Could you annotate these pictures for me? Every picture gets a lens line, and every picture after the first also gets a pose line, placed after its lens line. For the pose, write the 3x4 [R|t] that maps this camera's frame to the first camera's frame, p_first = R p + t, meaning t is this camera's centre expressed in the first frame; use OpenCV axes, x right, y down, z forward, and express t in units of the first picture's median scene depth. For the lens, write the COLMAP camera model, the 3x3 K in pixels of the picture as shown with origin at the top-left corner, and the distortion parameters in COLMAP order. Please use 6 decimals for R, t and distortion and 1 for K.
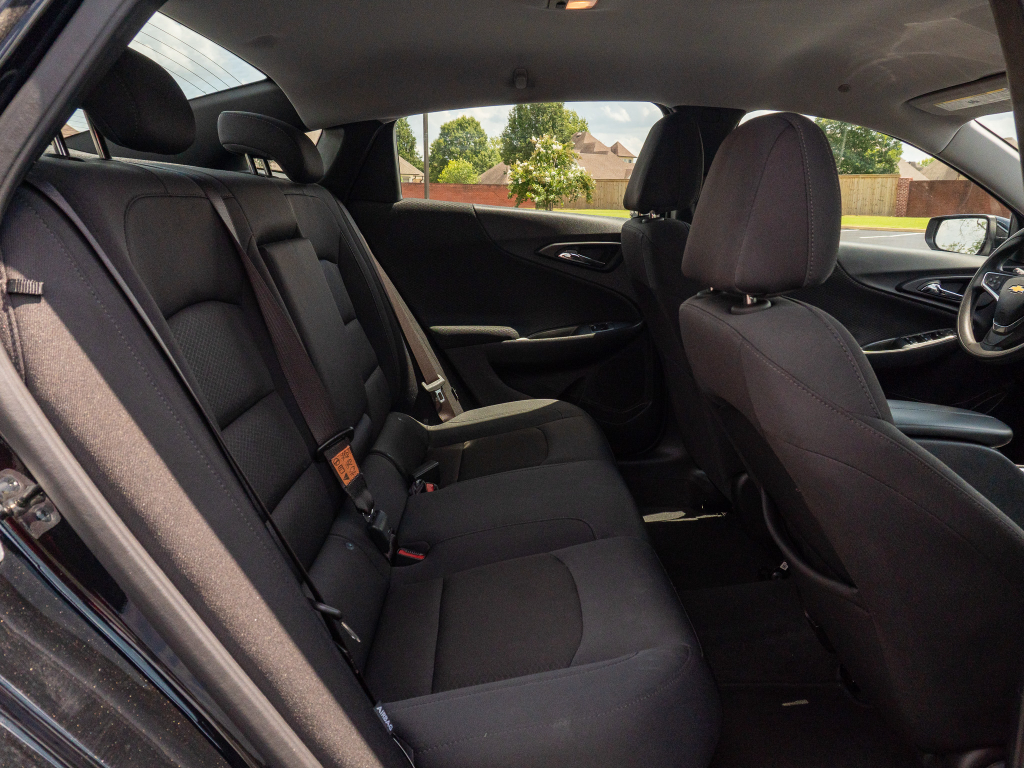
lens RADIAL K [[768.6, 0, 513.8], [0, 768.6, 394.4], [0, 0, 1]] dist [-0.023880, -0.003458]
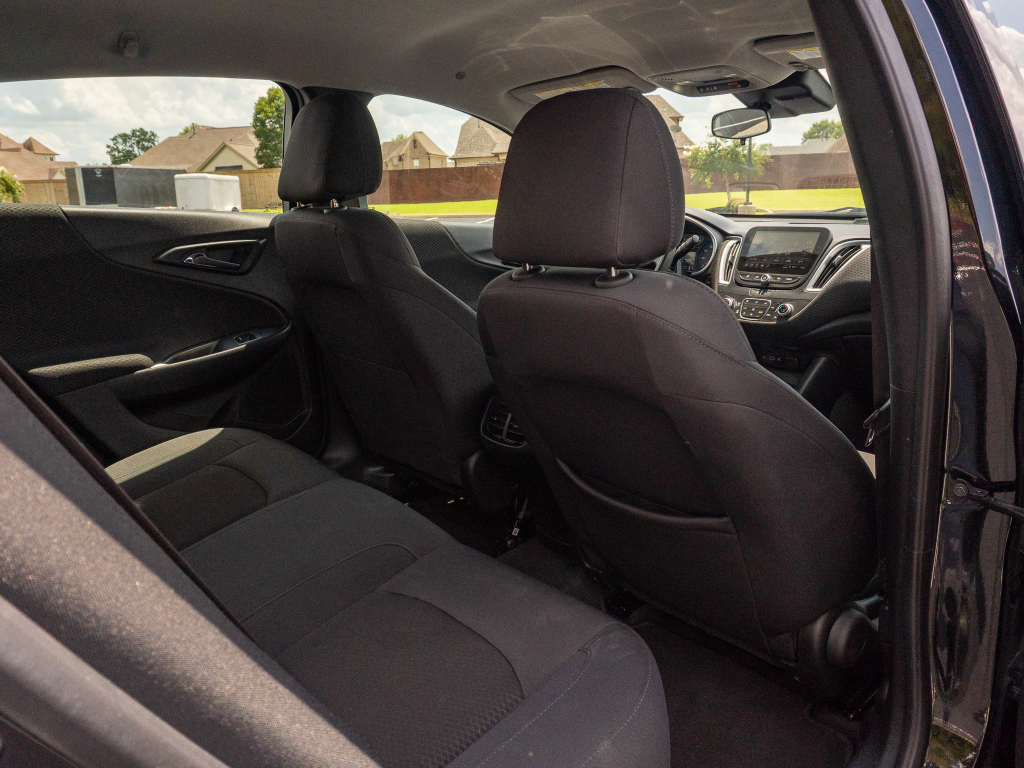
lens RADIAL K [[768.6, 0, 516.0], [0, 768.6, 394.0], [0, 0, 1]] dist [-0.023880, -0.003458]
pose [[0.774160, -0.192510, 0.603006, -0.192537], [0.189524, 0.979423, 0.069364, -0.026809], [-0.603951, 0.060585, 0.794716, 0.122771]]
